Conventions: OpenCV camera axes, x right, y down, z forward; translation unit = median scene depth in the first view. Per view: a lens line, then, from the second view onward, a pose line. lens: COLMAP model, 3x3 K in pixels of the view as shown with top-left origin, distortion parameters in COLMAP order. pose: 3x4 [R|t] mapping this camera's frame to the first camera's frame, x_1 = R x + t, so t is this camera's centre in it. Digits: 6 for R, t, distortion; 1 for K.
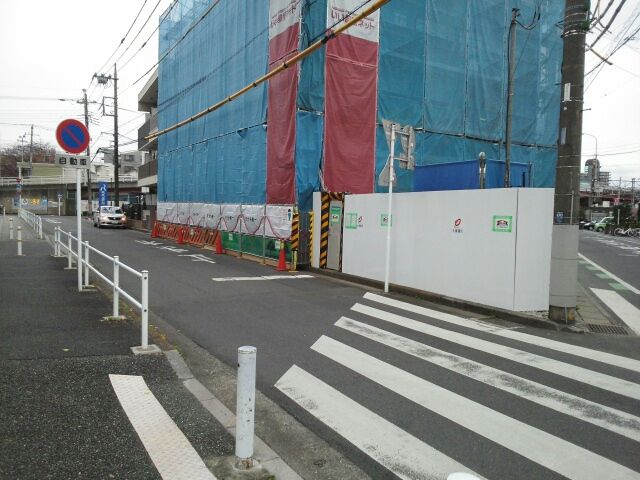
lens RADIAL K [[504.4, 0, 320.0], [0, 504.4, 240.0], [0, 0, 1]] dist [0.033993, -0.001001]
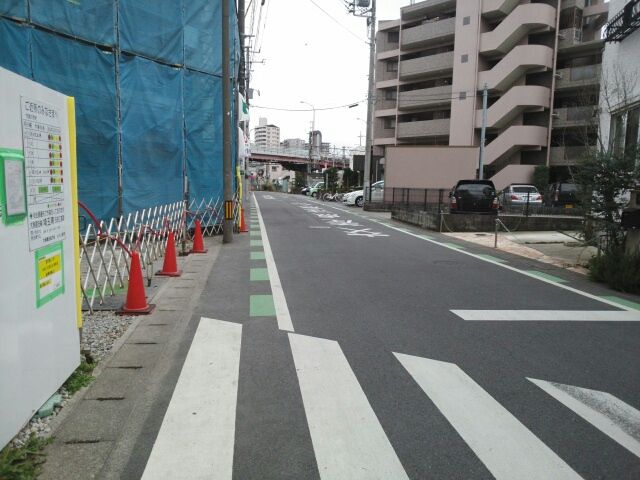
lens RADIAL K [[504.4, 0, 320.0], [0, 504.4, 240.0], [0, 0, 1]] dist [0.033993, -0.001001]
pose [[0.881089, -0.057817, 0.469404, 0.093426], [0.027162, 0.997047, 0.071823, -0.002850], [-0.472171, -0.050533, 0.880058, 0.120116]]
